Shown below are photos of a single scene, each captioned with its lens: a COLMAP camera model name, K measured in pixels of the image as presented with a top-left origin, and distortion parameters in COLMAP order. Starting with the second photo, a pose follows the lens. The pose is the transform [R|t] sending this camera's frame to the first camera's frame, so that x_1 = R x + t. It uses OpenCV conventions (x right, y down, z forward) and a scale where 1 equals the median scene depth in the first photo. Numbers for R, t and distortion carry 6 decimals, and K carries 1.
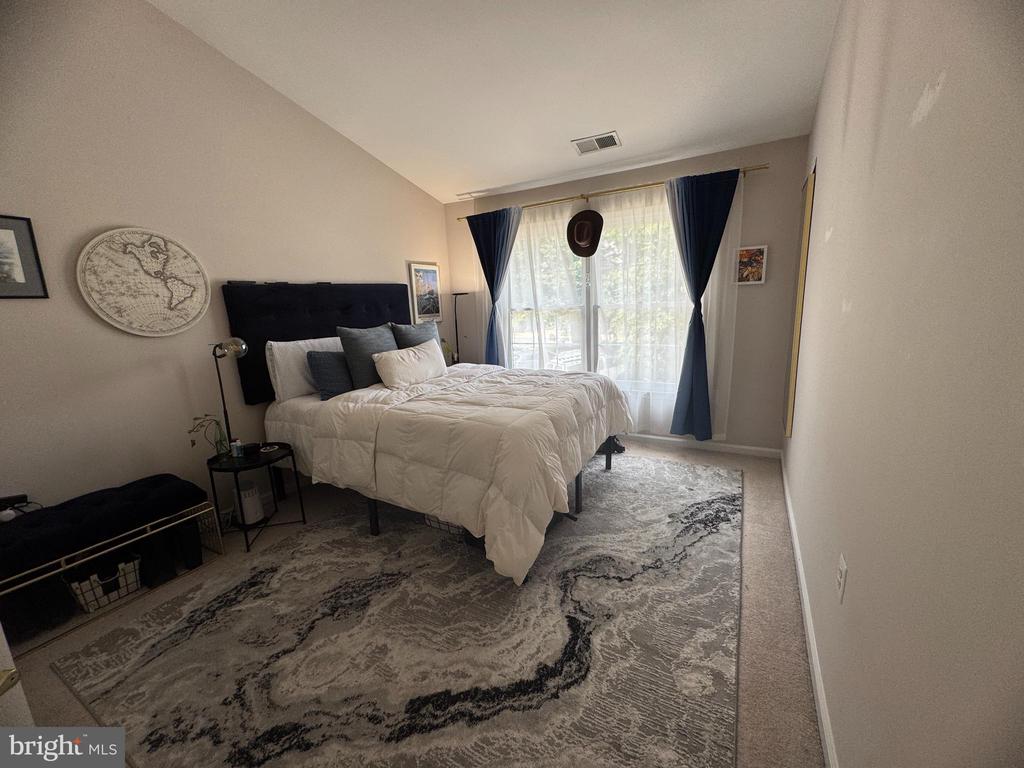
lens RADIAL K [[409.7, 0, 506.6], [0, 409.7, 379.5], [0, 0, 1]] dist [0.000510, -0.000130]
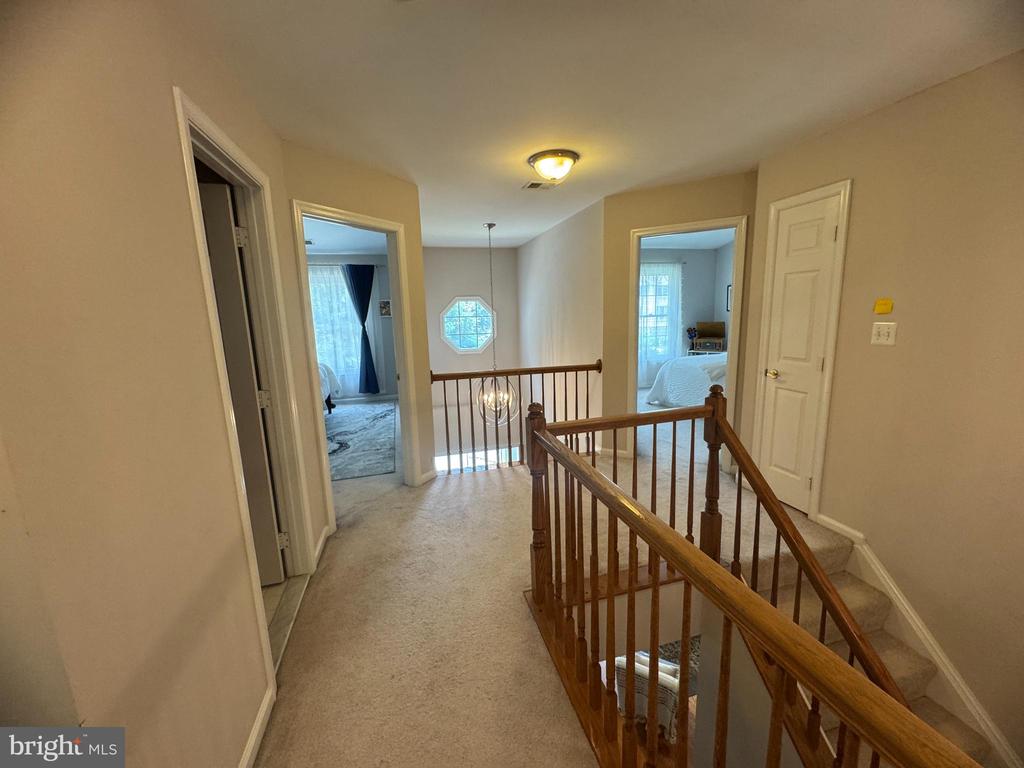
lens RADIAL K [[409.7, 0, 506.1], [0, 409.7, 383.3], [0, 0, 1]] dist [0.000510, -0.000130]
pose [[0.710368, -0.099939, 0.696699, -0.479819], [0.135625, 0.990753, 0.003835, 0.185643], [-0.690640, 0.091765, 0.717353, -0.923725]]
